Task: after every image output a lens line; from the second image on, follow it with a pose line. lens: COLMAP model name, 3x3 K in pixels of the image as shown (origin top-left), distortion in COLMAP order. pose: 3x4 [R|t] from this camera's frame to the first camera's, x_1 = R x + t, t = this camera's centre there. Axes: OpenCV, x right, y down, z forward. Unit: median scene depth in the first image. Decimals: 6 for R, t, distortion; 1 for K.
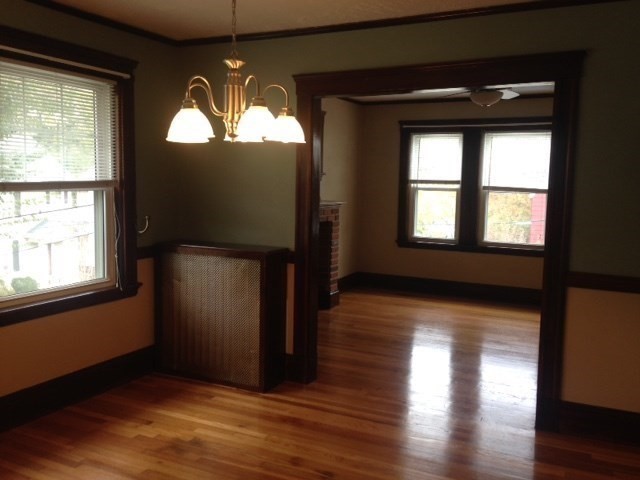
lens RADIAL K [[597.2, 0, 320.0], [0, 597.2, 240.0], [0, 0, 1]] dist [0.085268, 0.004689]
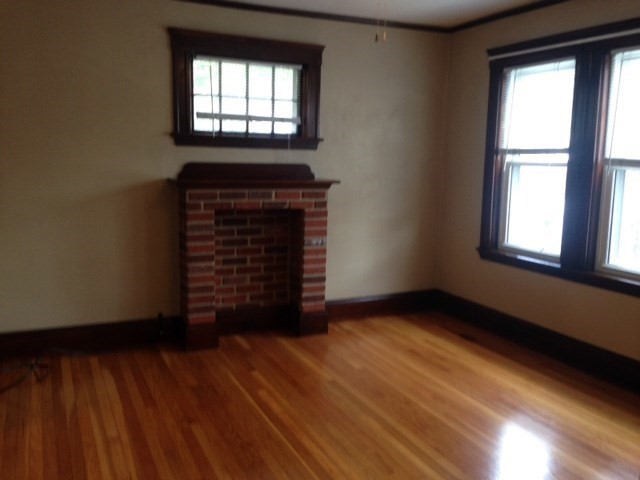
lens RADIAL K [[597.2, 0, 320.0], [0, 597.2, 240.0], [0, 0, 1]] dist [0.085268, 0.004689]
pose [[0.771519, 0.081421, -0.630975, 0.409943], [-0.069757, 0.996623, 0.043310, -0.024059], [0.632370, 0.010601, 0.774594, 0.434390]]
